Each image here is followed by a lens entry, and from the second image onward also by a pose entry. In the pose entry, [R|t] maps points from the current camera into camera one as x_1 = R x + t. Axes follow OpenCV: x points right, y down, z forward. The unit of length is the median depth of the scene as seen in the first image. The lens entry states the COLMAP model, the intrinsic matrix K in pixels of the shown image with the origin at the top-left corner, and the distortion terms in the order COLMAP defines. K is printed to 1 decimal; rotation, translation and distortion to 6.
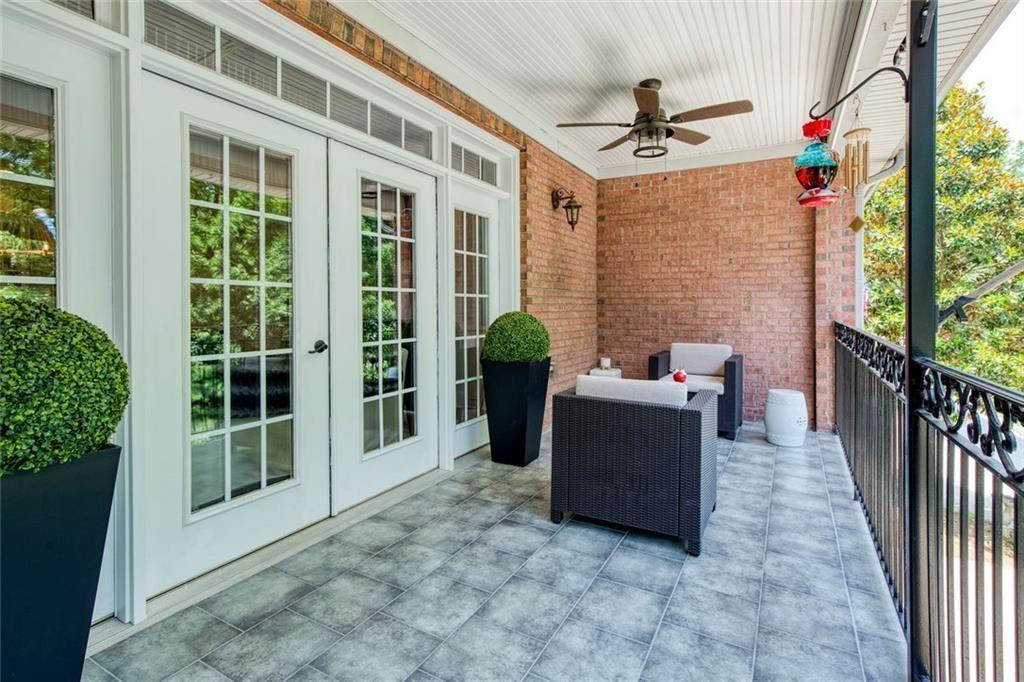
lens RADIAL K [[496.3, 0, 531.3], [0, 496.3, 308.4], [0, 0, 1]] dist [0.005228, 0.000360]
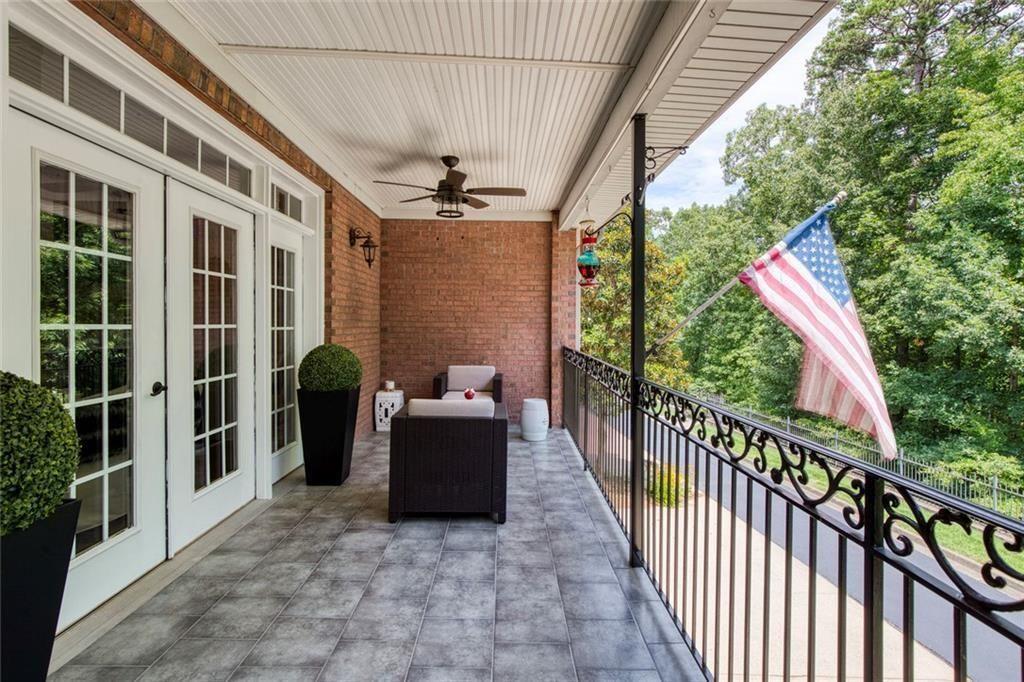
lens RADIAL K [[488.5, 0, 528.2], [0, 488.5, 323.1], [0, 0, 1]] dist [-0.002572, -0.000373]
pose [[0.861959, 0.009674, 0.506886, -0.237933], [-0.007329, 0.999951, -0.006621, -0.042588], [-0.506925, 0.001992, 0.861988, -0.168272]]
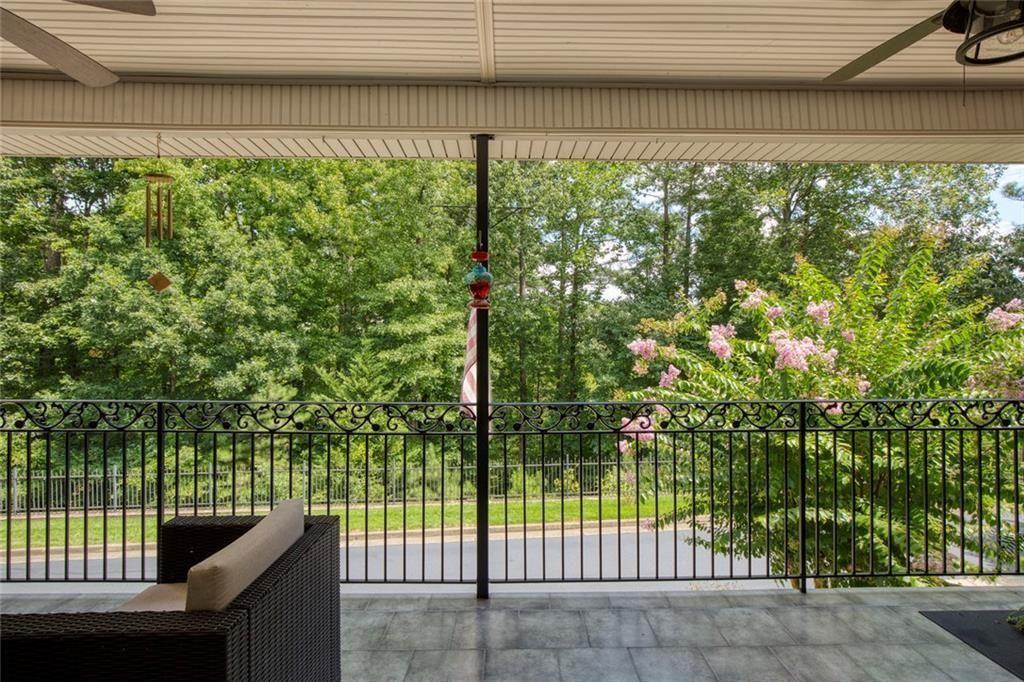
lens RADIAL K [[466.6, 0, 529.0], [0, 466.6, 333.8], [0, 0, 1]] dist [-0.000258, -0.000403]
pose [[-0.477680, 0.005765, 0.878515, -0.385392], [0.005016, 0.999980, -0.003835, -0.071324], [-0.878520, 0.002575, -0.477699, 0.844945]]
